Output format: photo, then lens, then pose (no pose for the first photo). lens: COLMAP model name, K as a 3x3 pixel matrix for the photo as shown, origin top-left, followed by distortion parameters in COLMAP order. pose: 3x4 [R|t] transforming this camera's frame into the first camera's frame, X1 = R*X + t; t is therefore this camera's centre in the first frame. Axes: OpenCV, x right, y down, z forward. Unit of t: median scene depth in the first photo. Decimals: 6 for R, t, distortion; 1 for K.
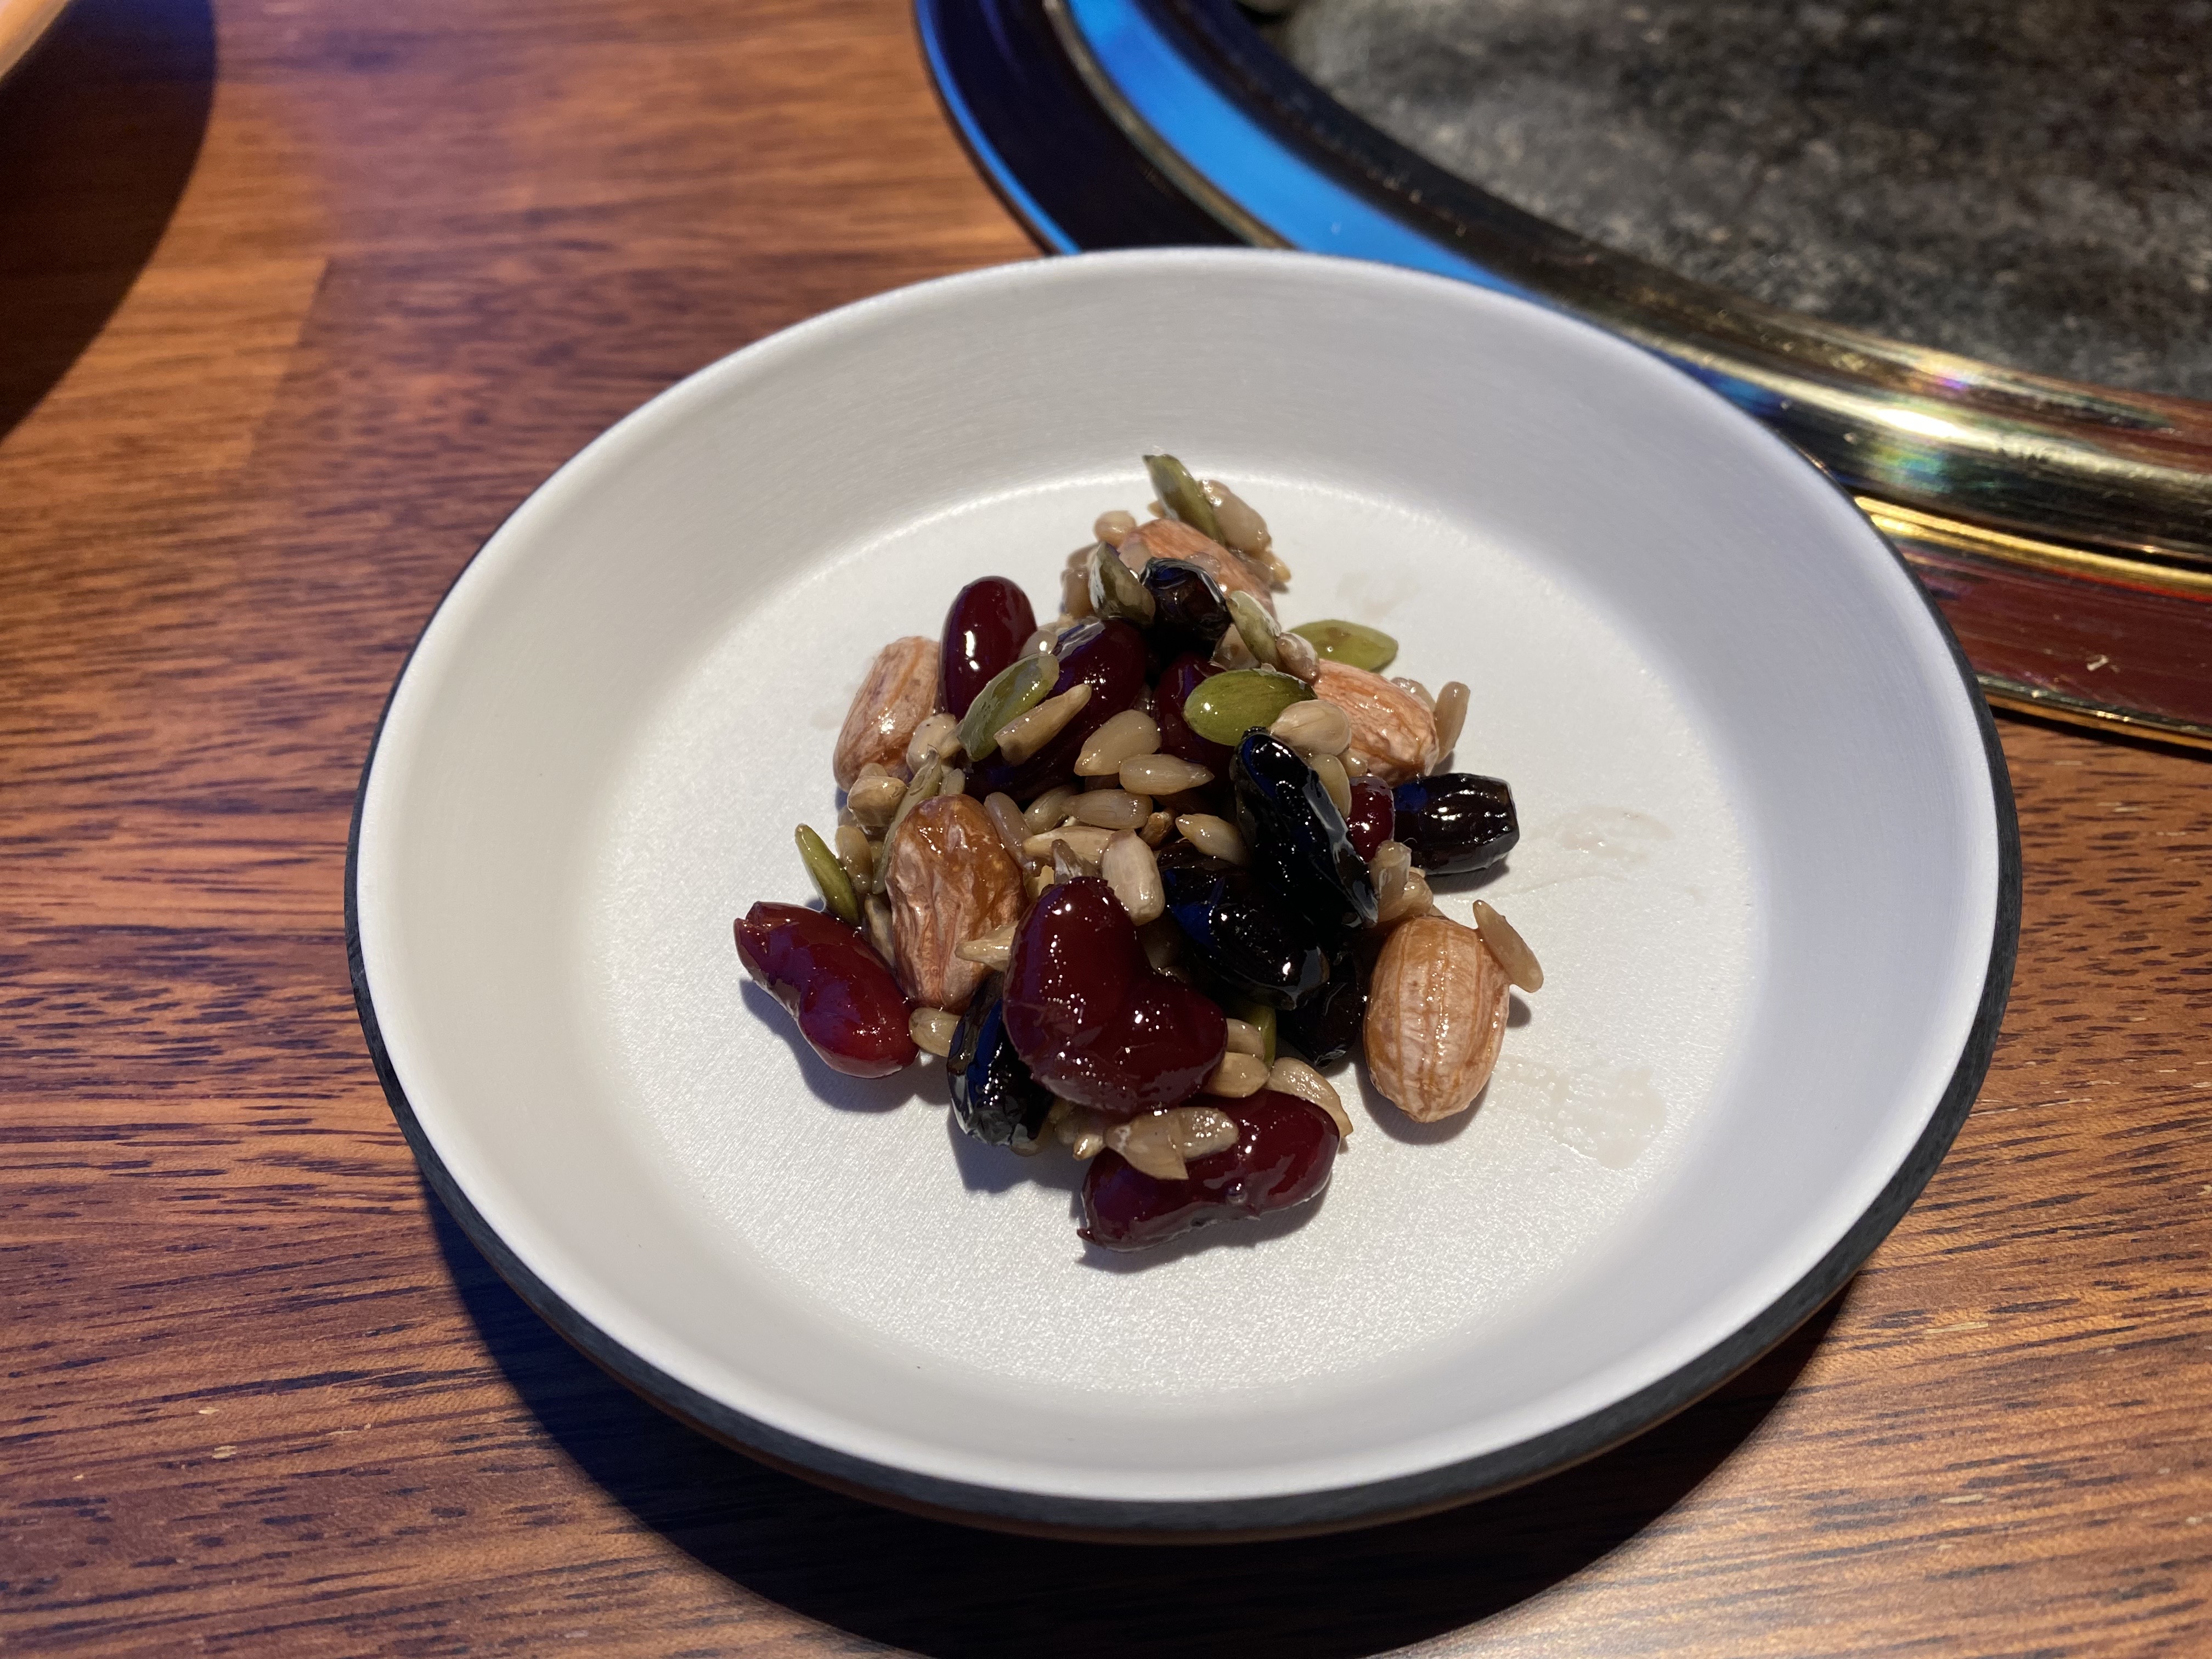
lens RADIAL K [[1712.7, 0, 1107.4], [0, 1712.7, 828.9], [0, 0, 1]] dist [-0.014510, 0.011750]
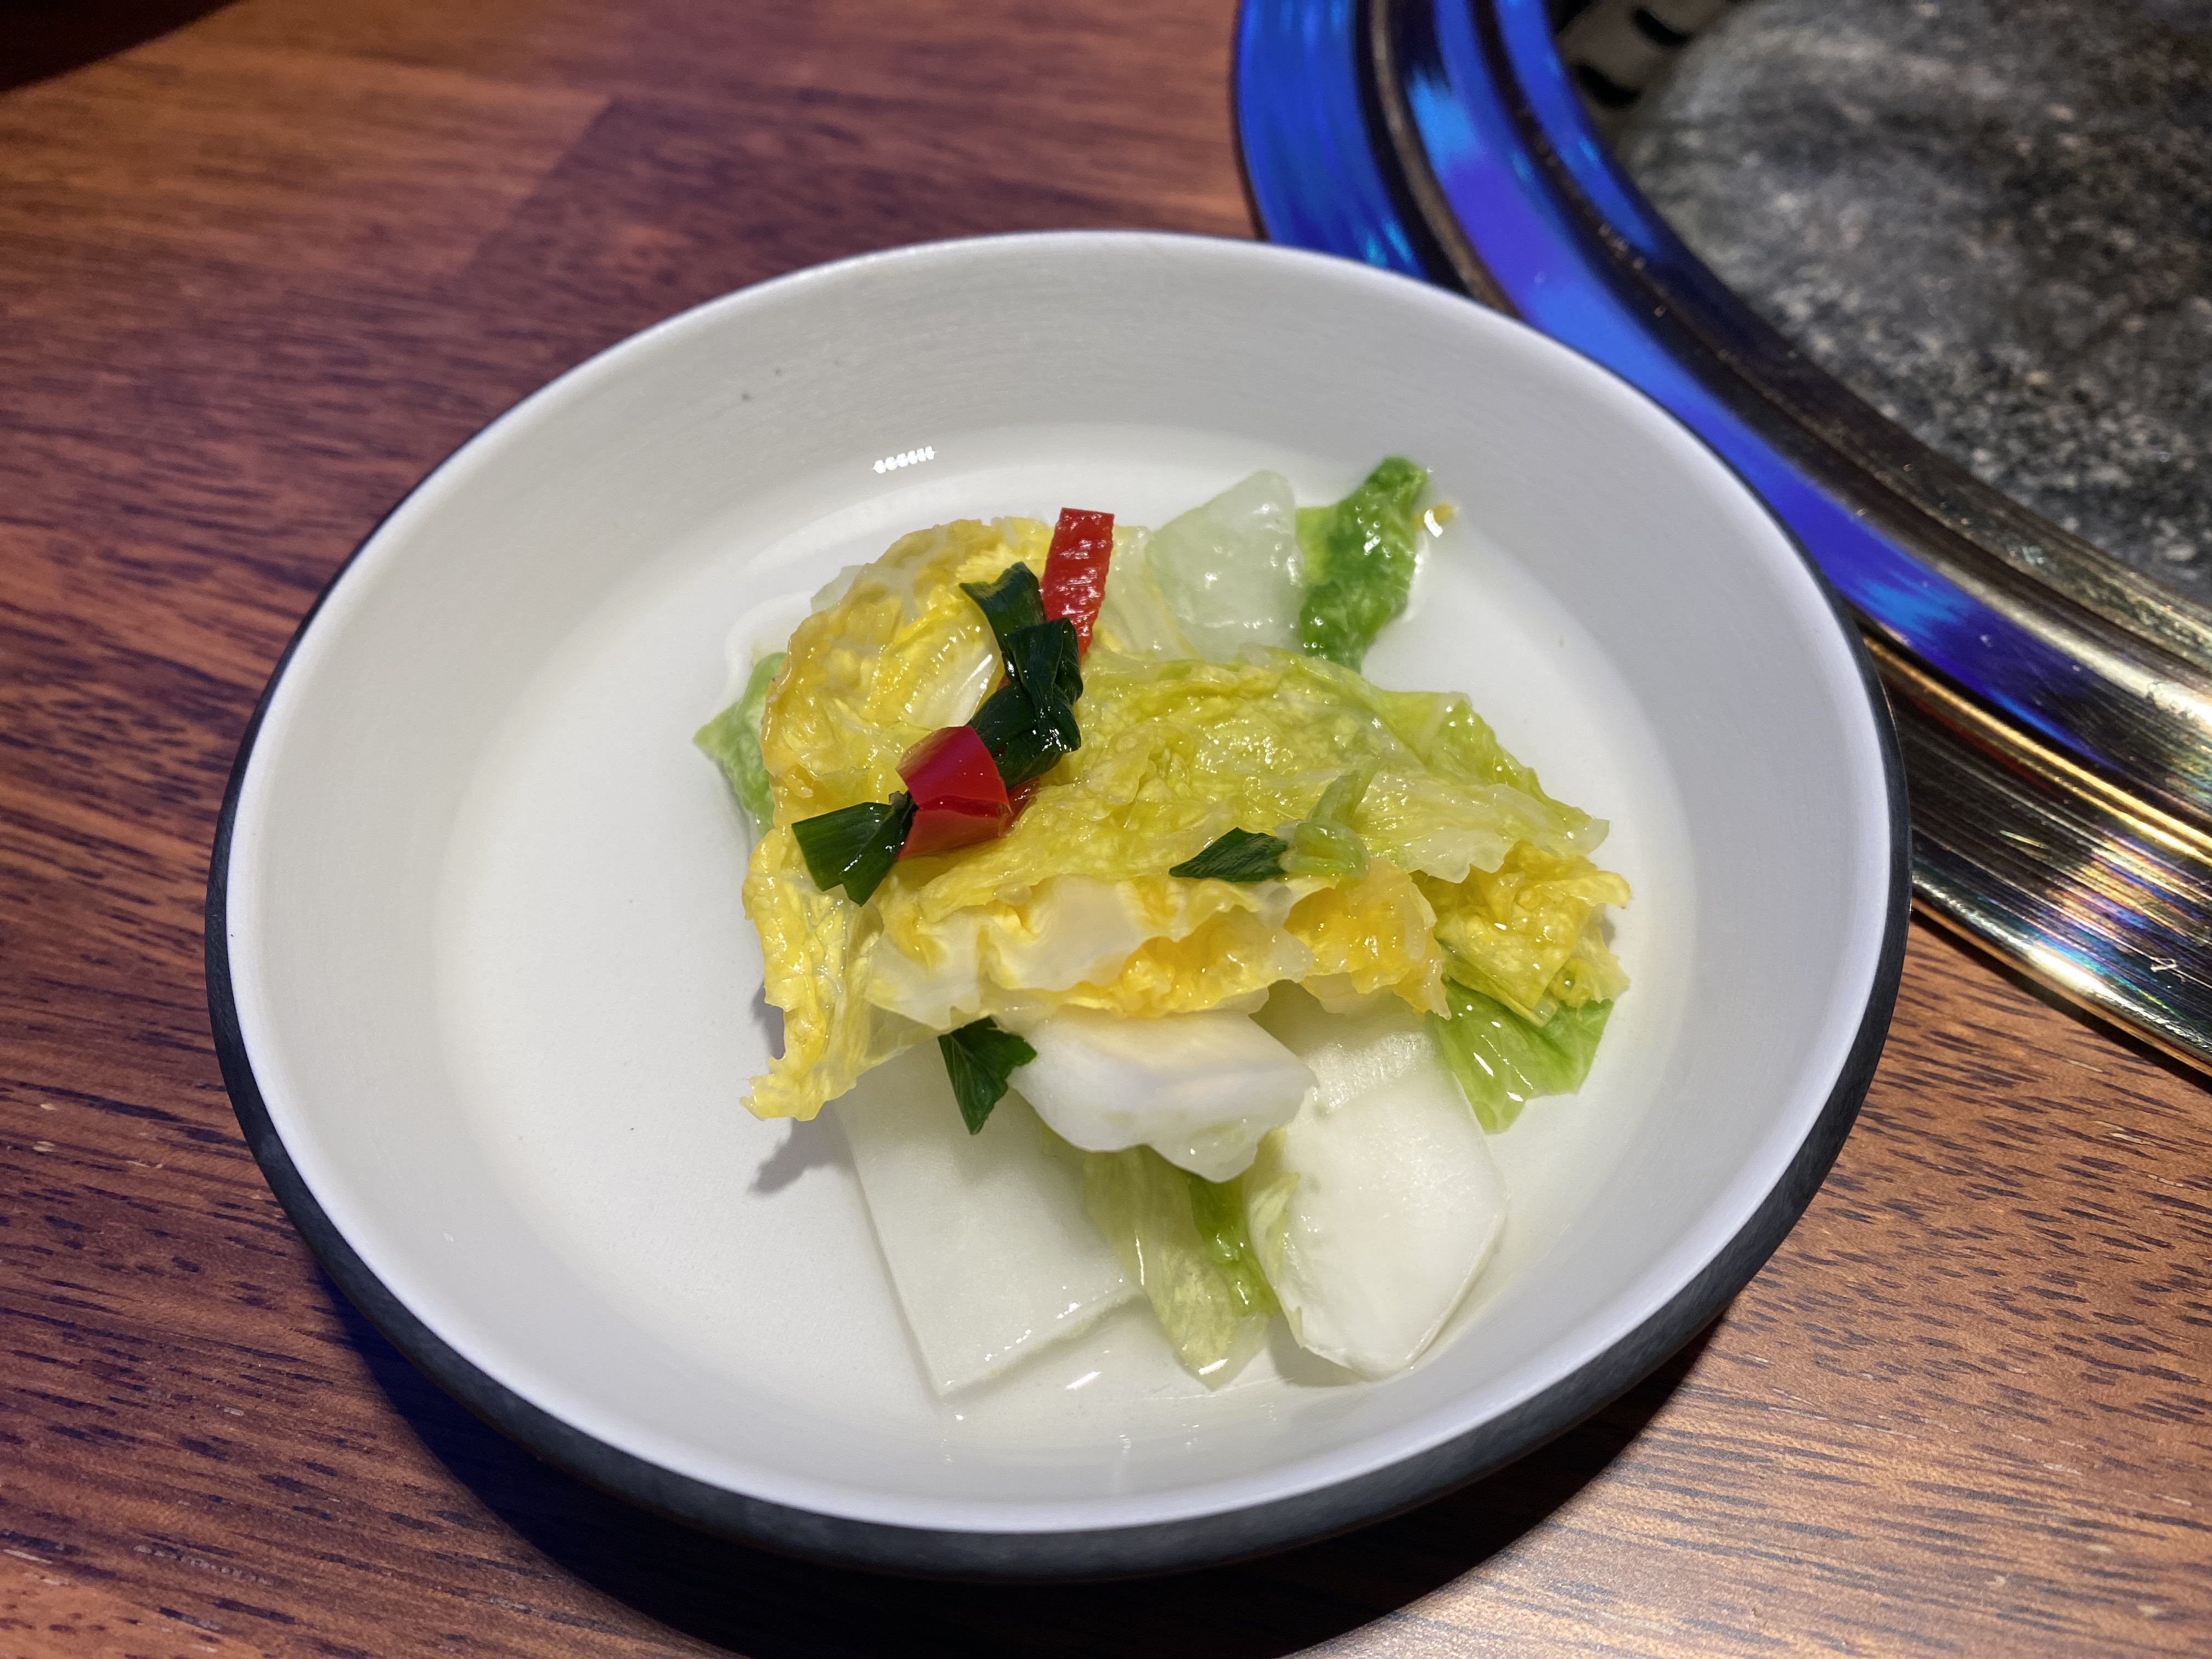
lens RADIAL K [[1712.7, 0, 1106.1], [0, 1712.7, 829.8], [0, 0, 1]] dist [-0.014510, 0.011750]
pose [[0.939609, 0.280795, -0.195673, 0.255224], [-0.273609, 0.959749, 0.063410, -0.080715], [0.205602, -0.006043, 0.978617, 0.050051]]
